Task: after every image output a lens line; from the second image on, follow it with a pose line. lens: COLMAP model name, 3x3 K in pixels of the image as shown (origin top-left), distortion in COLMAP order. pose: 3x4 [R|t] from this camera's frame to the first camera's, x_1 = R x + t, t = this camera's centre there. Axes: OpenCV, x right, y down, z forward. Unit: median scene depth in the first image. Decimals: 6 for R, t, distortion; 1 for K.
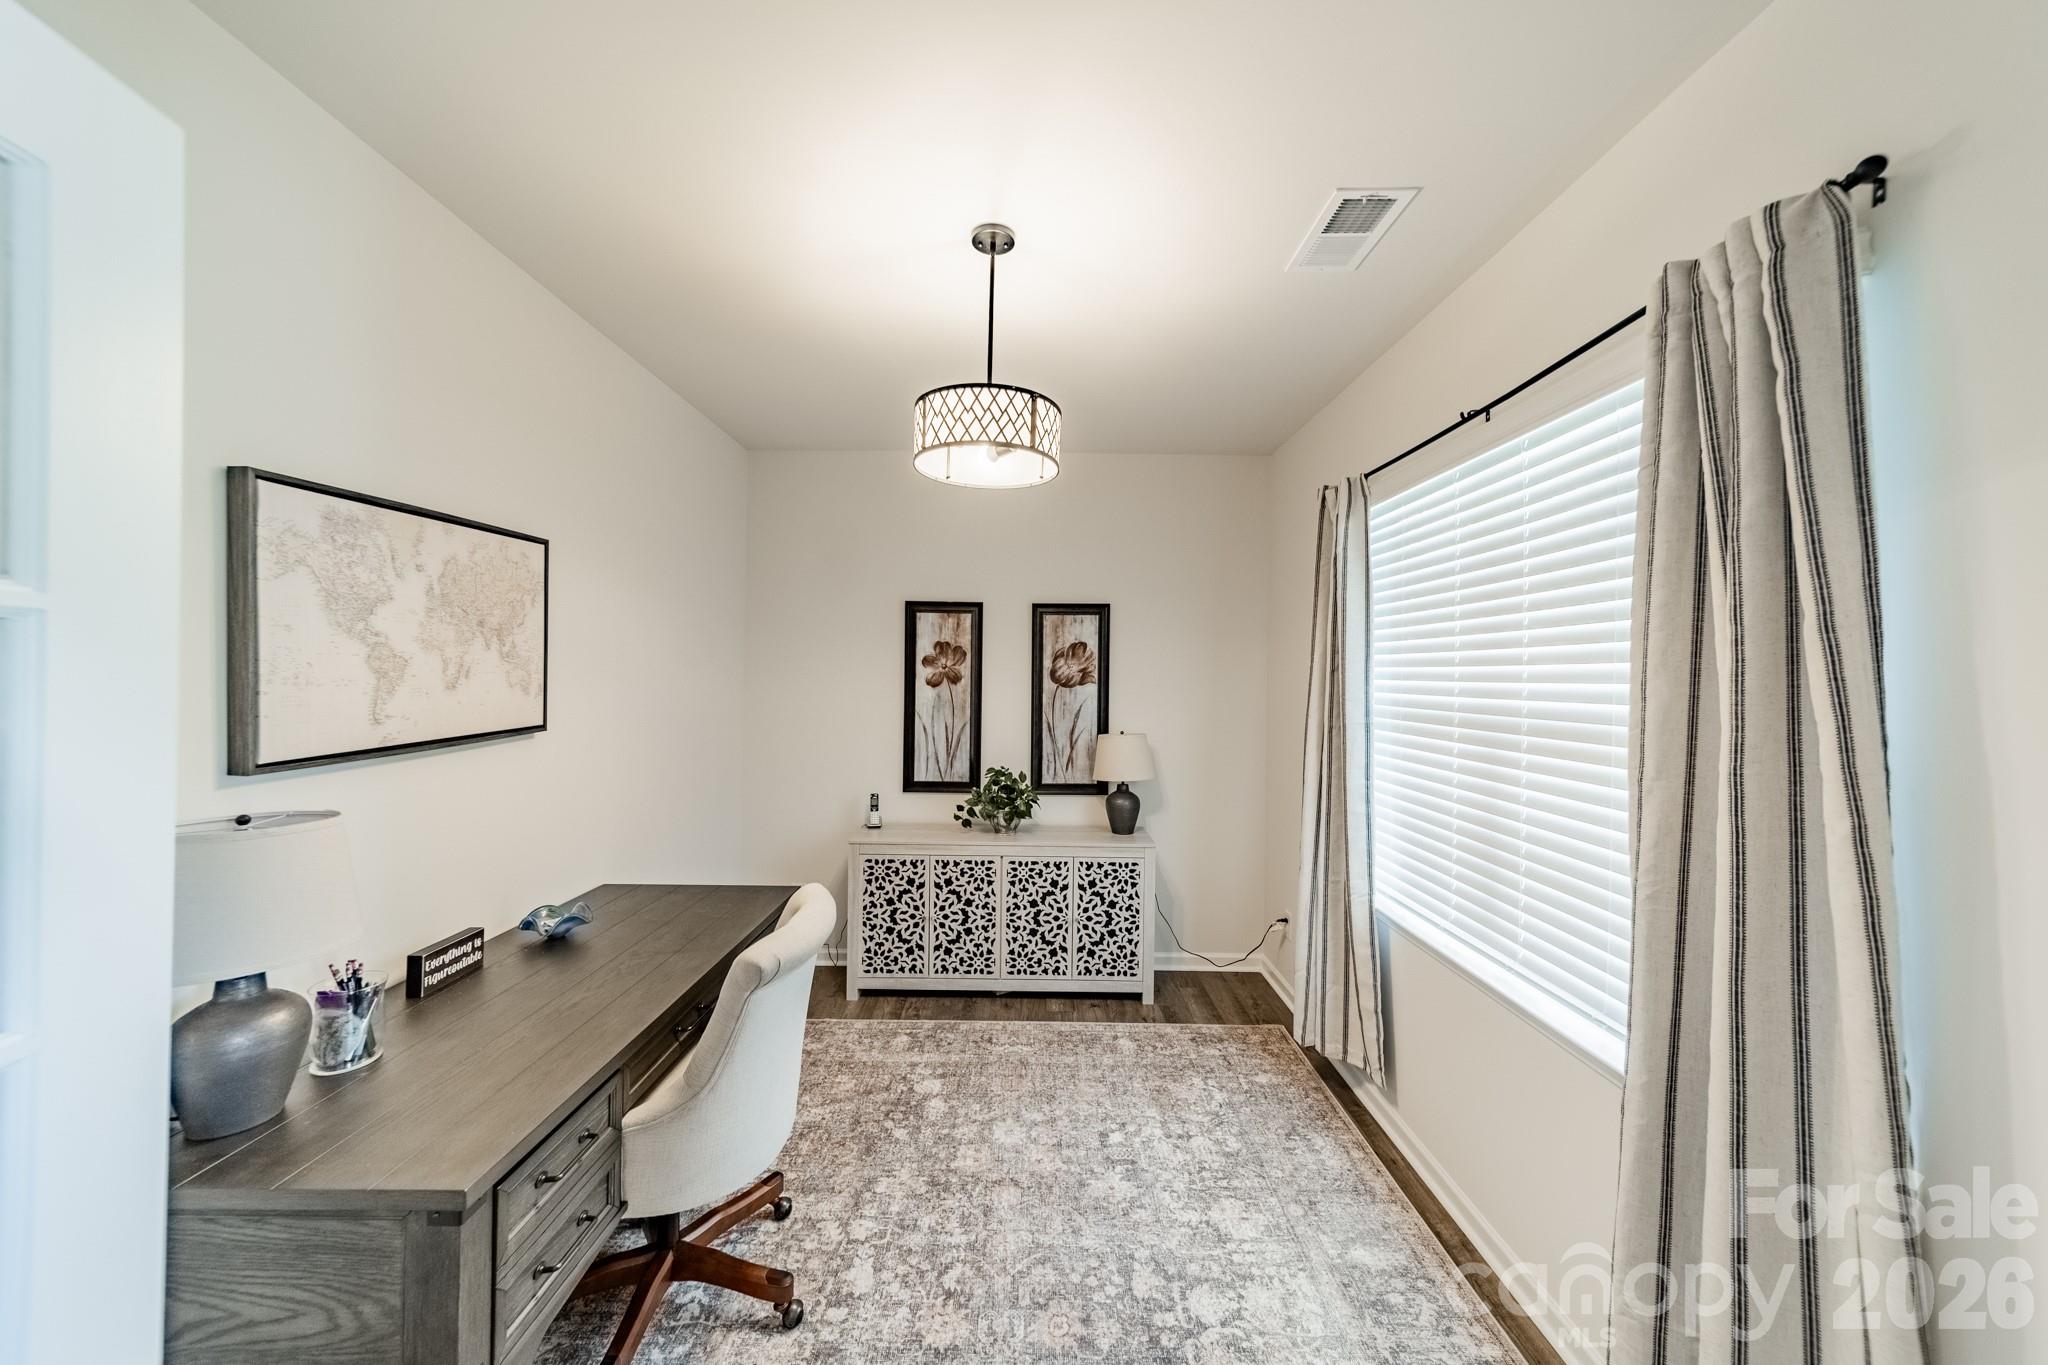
lens RADIAL K [[722.7, 0, 1027.9], [0, 722.7, 674.5], [0, 0, 1]] dist [0.001196, 0.000216]
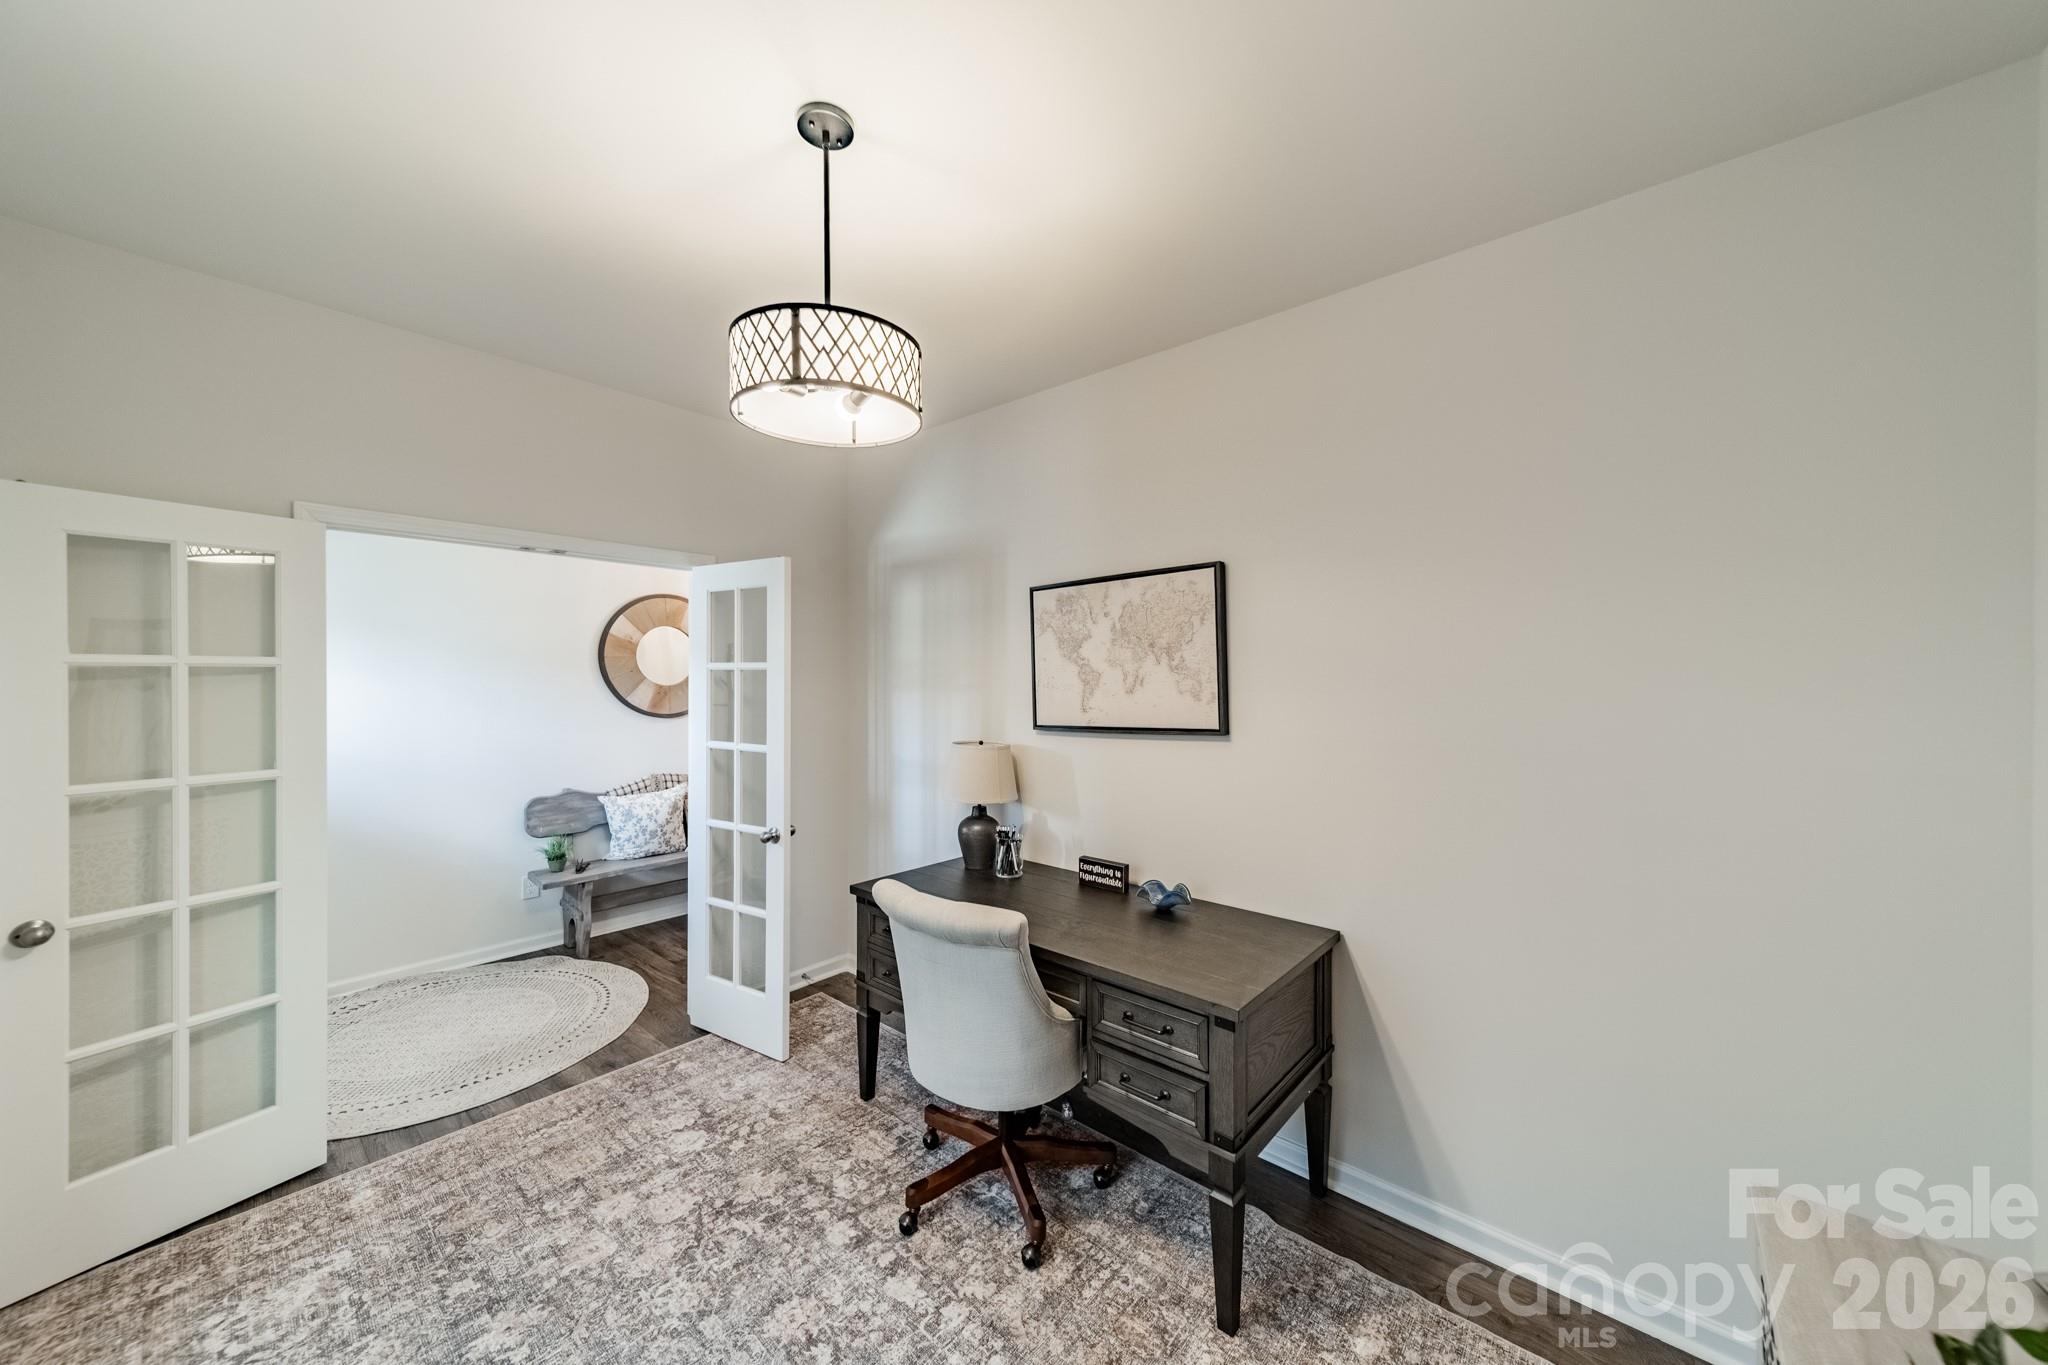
lens RADIAL K [[722.7, 0, 1030.9], [0, 722.7, 676.7], [0, 0, 1]] dist [0.001196, 0.000216]
pose [[-0.651849, -0.013865, -0.758222, 0.423193], [-0.008630, 0.999904, -0.010864, 0.004597], [0.758300, -0.000538, -0.651906, 1.807478]]
